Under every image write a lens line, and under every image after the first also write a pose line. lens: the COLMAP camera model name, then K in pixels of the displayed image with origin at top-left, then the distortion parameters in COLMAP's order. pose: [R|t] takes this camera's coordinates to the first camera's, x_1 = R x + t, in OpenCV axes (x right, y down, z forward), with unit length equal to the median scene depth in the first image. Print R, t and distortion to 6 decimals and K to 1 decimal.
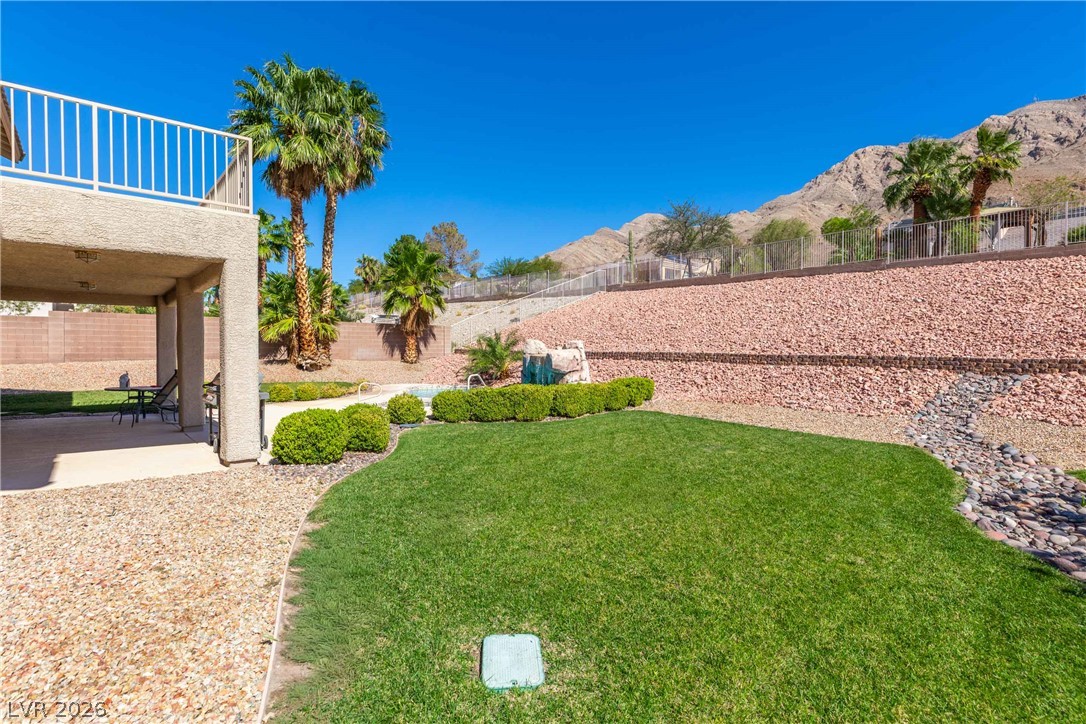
lens RADIAL K [[528.5, 0, 543.0], [0, 528.5, 362.0], [0, 0, 1]] dist [-0.002996, -0.000163]
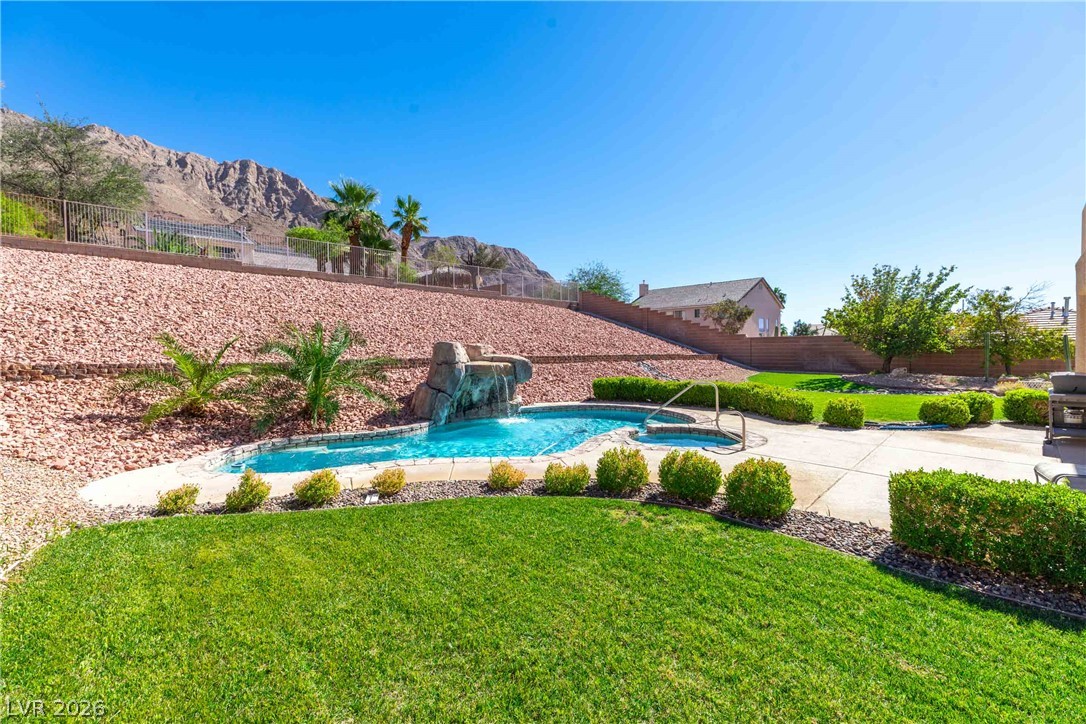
lens RADIAL K [[465.5, 0, 538.3], [0, 465.5, 387.2], [0, 0, 1]] dist [0.000657, -0.000092]
pose [[-0.055325, -0.087114, 0.994661, -0.549066], [0.034255, 0.995435, 0.089087, -0.029698], [-0.997881, 0.039000, -0.052089, 0.814524]]
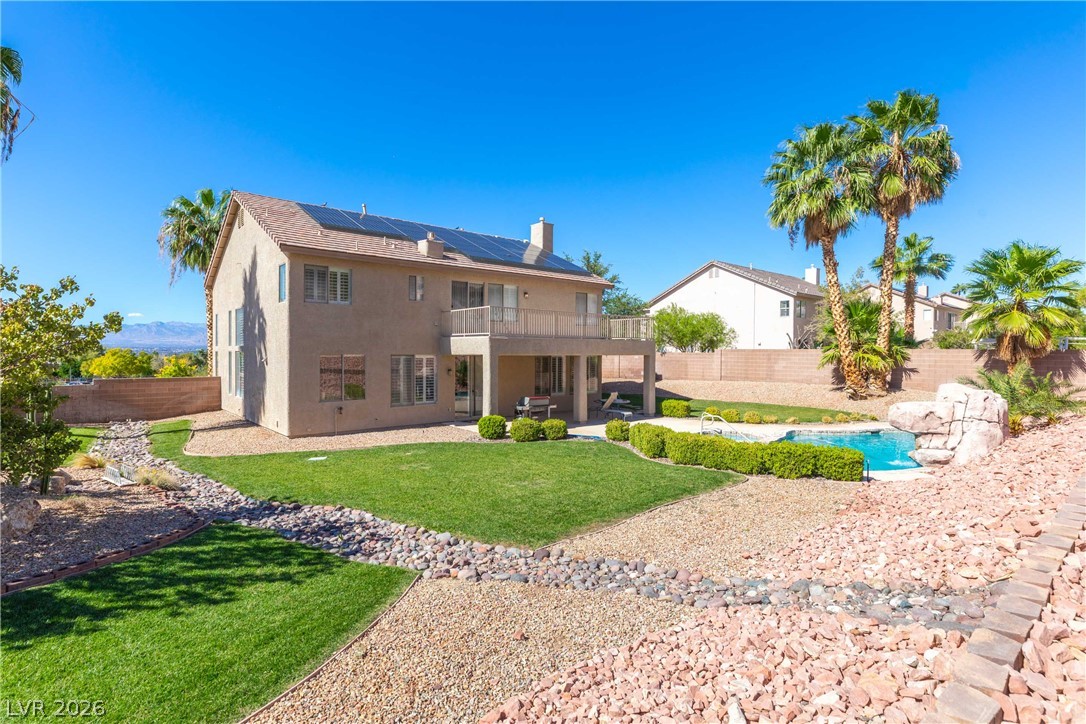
lens RADIAL K [[542.5, 0, 541.4], [0, 542.5, 357.4], [0, 0, 1]] dist [-0.002061, 0.000194]
pose [[-0.009856, 0.011809, -0.999882, 0.641942], [-0.023715, 0.999646, 0.012040, -0.065961], [0.999670, 0.023831, -0.009572, 0.395868]]
